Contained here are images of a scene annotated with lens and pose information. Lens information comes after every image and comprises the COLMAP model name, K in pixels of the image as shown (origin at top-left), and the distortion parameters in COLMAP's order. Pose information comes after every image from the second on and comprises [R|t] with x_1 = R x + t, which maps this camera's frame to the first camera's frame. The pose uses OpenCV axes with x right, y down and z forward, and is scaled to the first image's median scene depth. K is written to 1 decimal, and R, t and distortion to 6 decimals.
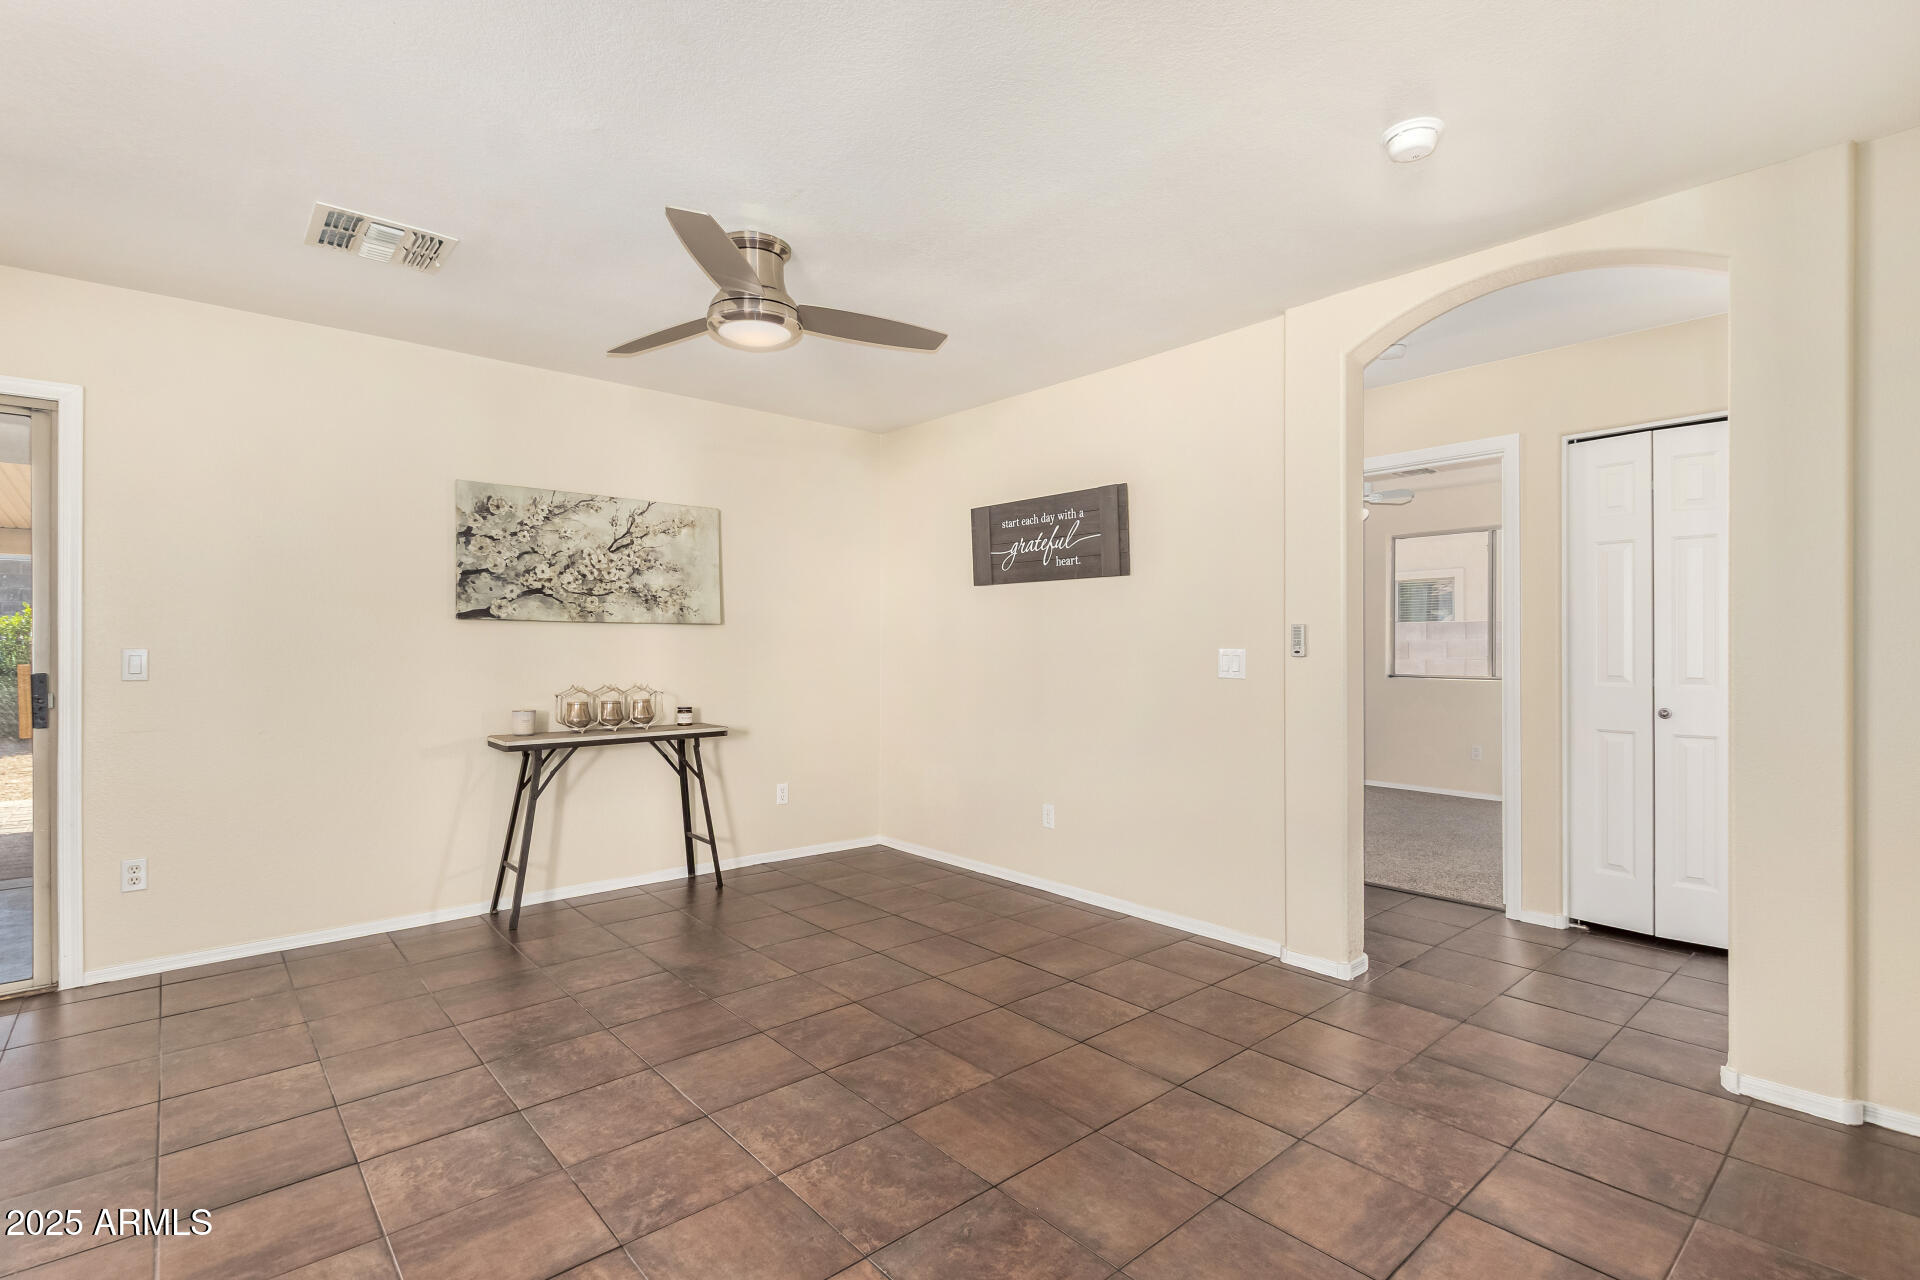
lens RADIAL K [[901.0, 0, 950.1], [0, 901.0, 642.0], [0, 0, 1]] dist [0.003743, -0.000626]
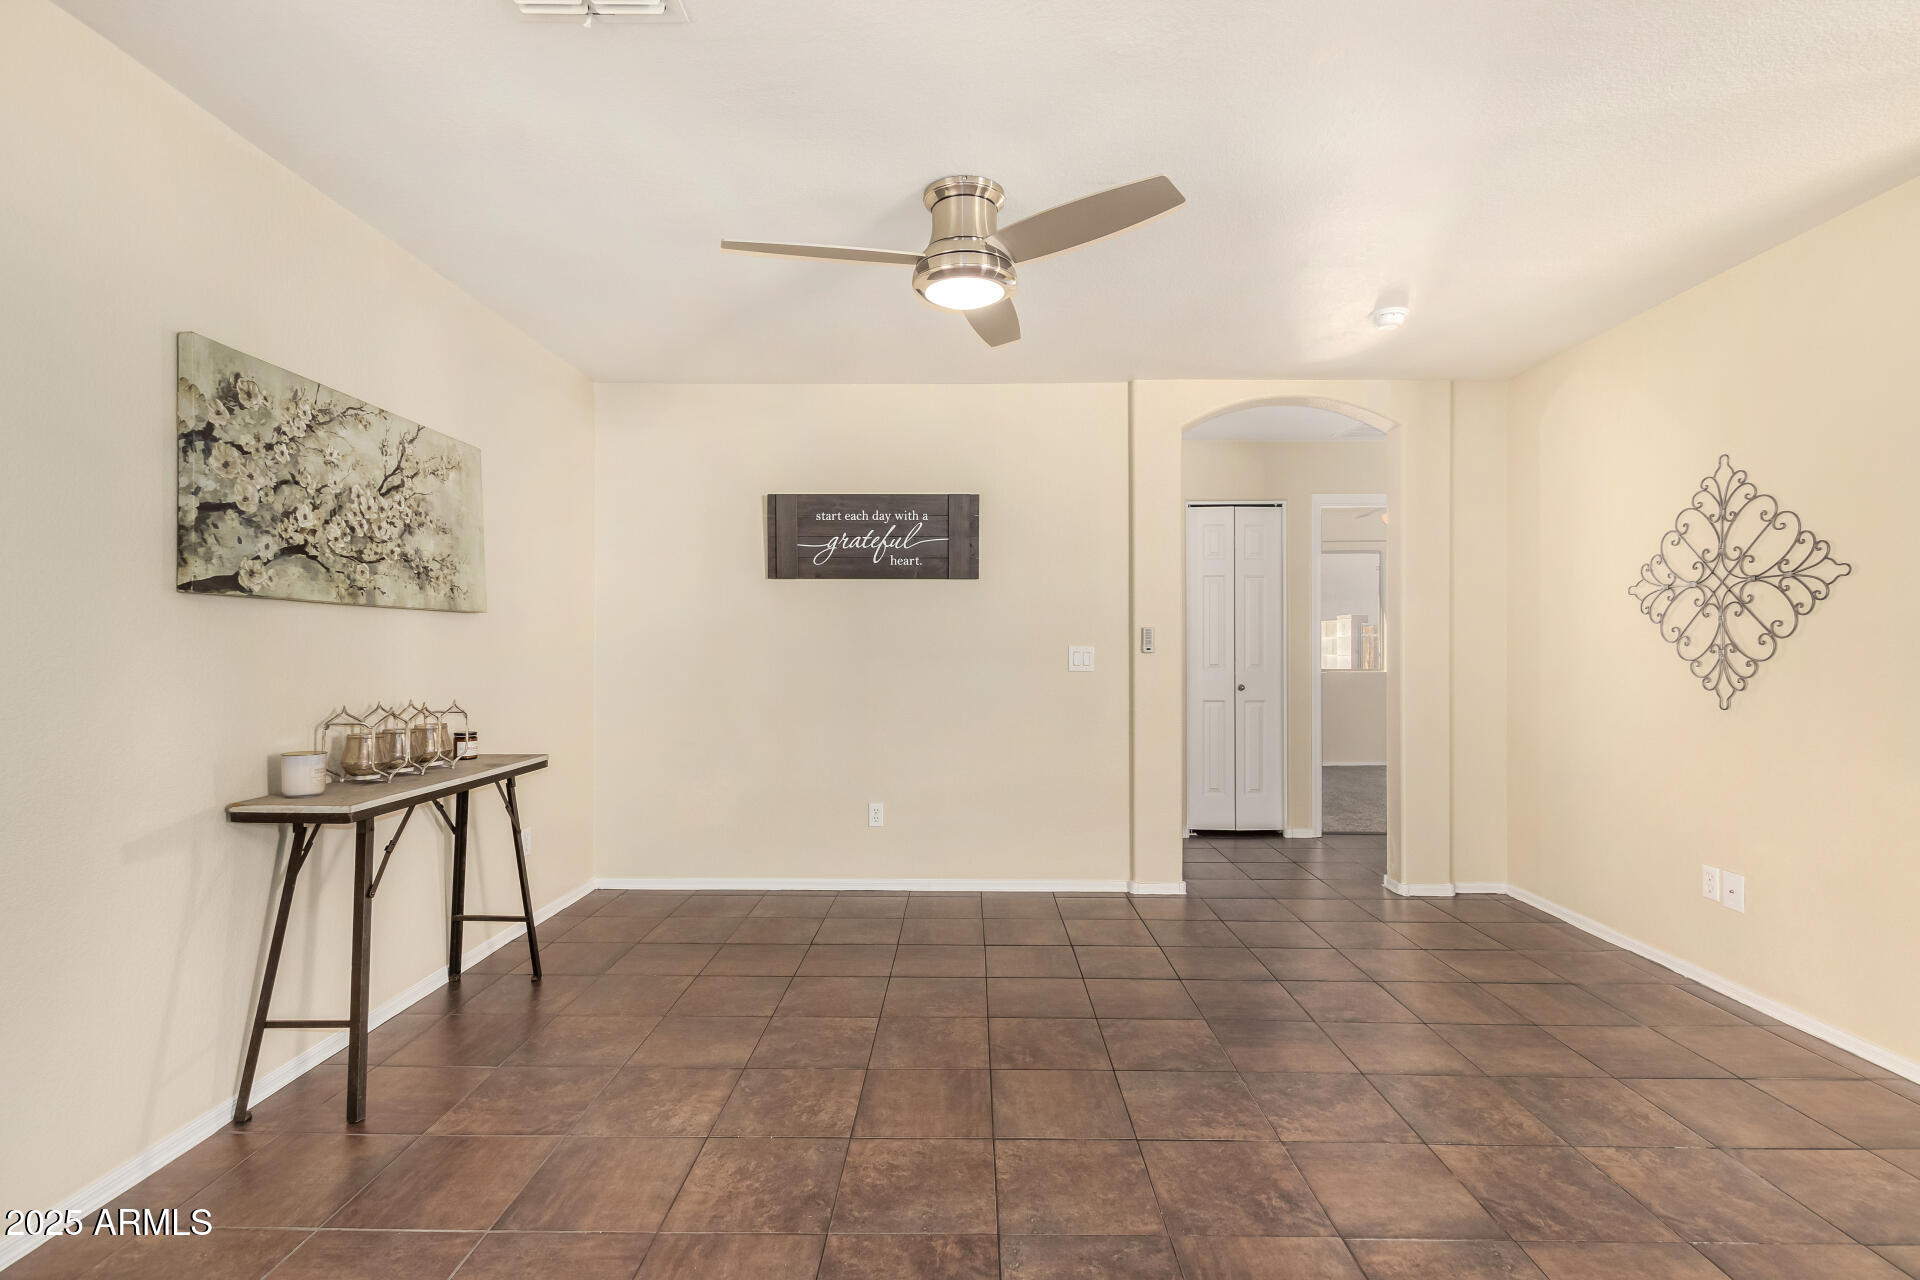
lens RADIAL K [[901.0, 0, 962.9], [0, 901.0, 644.1], [0, 0, 1]] dist [0.003743, -0.000626]
pose [[0.661354, 0.001468, 0.750072, -0.622846], [-0.003558, 0.999993, 0.001180, 0.003140], [-0.750065, -0.003449, 0.661355, 0.290835]]
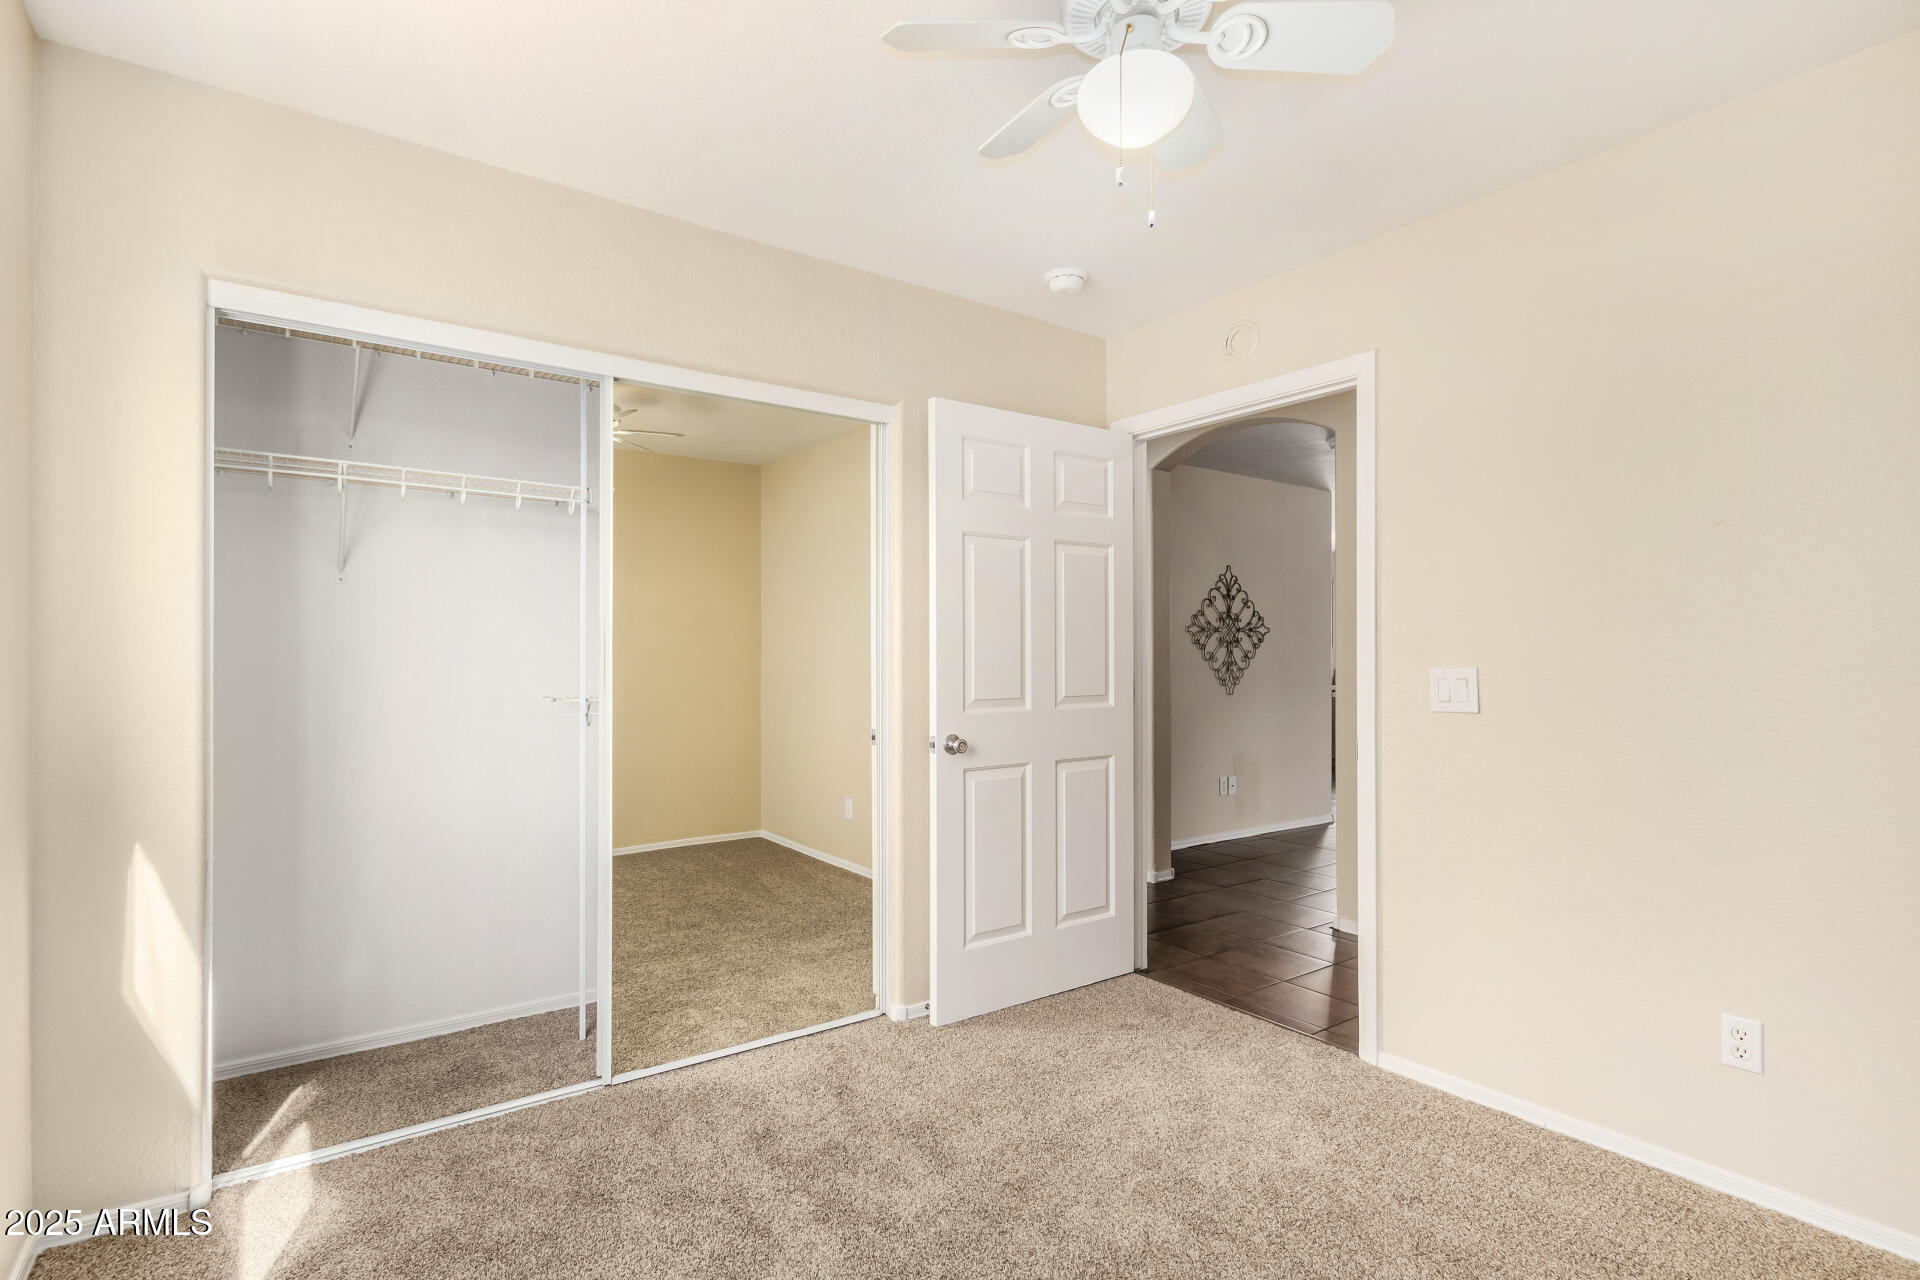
lens RADIAL K [[901.0, 0, 956.5], [0, 901.0, 653.5], [0, 0, 1]] dist [0.003743, -0.000626]
pose [[-0.995360, -0.000914, 0.096215, 0.693335], [-0.001780, 0.999959, -0.008916, 0.002801], [-0.096203, -0.009046, -0.995321, 1.868208]]
